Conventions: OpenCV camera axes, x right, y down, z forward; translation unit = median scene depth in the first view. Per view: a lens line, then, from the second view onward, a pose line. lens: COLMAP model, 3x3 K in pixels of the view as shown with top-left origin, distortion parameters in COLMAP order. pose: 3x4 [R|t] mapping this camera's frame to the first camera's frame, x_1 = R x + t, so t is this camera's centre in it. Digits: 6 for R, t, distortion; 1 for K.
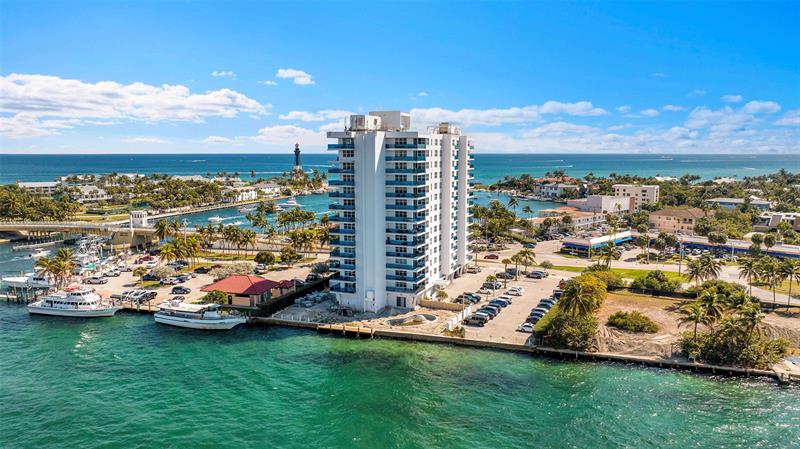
lens RADIAL K [[568.8, 0, 403.1], [0, 568.8, 223.4], [0, 0, 1]] dist [-0.073219, 0.075920]
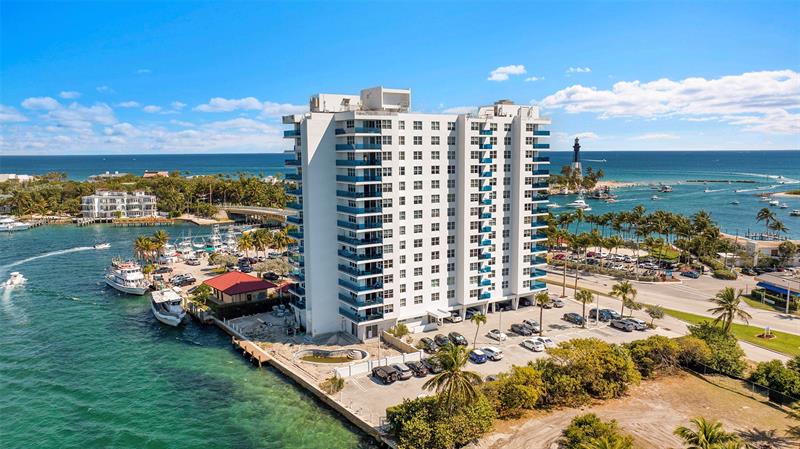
lens RADIAL K [[568.8, 0, 403.1], [0, 568.8, 223.4], [0, 0, 1]] dist [-0.073219, 0.075920]
pose [[0.816919, 0.068441, -0.572677, 0.423837], [-0.065830, 0.997510, 0.025306, -0.028621], [0.572983, 0.017027, 0.819390, 0.338489]]
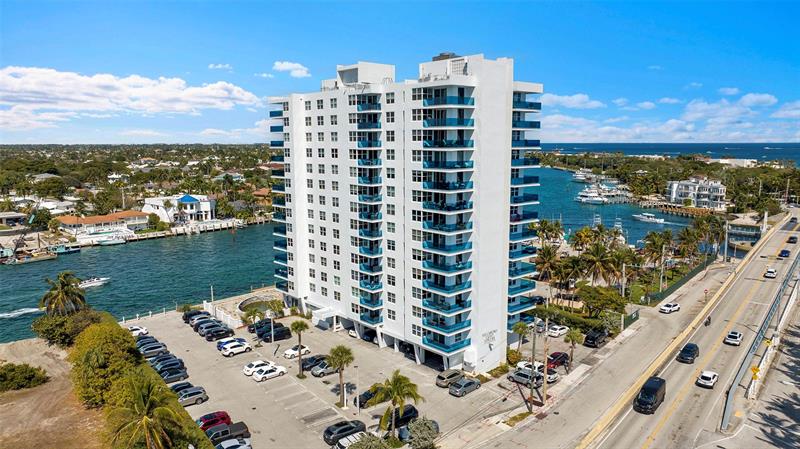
lens RADIAL K [[568.8, 0, 403.1], [0, 568.8, 223.4], [0, 0, 1]] dist [-0.073219, 0.075920]
pose [[-0.435310, 0.129810, -0.890873, 0.578763], [-0.110575, 0.974349, 0.196004, -0.133649], [0.893464, 0.183831, -0.409790, 1.262822]]
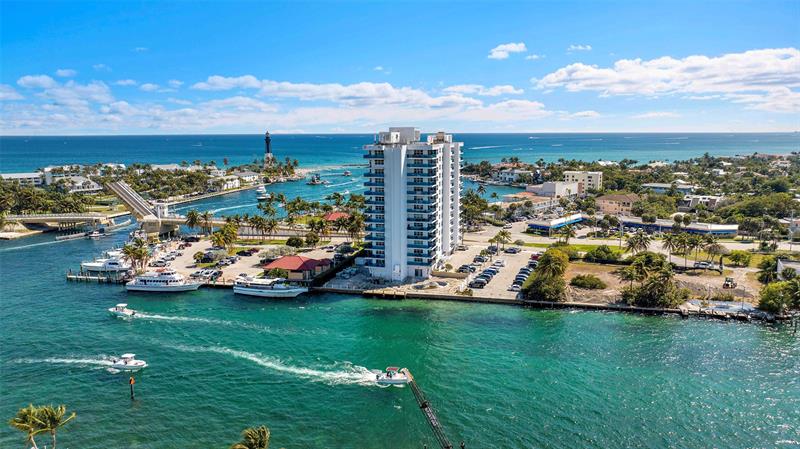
lens RADIAL K [[568.8, 0, 403.1], [0, 568.8, 223.4], [0, 0, 1]] dist [-0.073219, 0.075920]
pose [[0.995636, -0.019059, 0.091359, -0.136978], [0.015815, 0.999223, 0.036092, -0.022333], [-0.091976, -0.034490, 0.995164, -0.272616]]
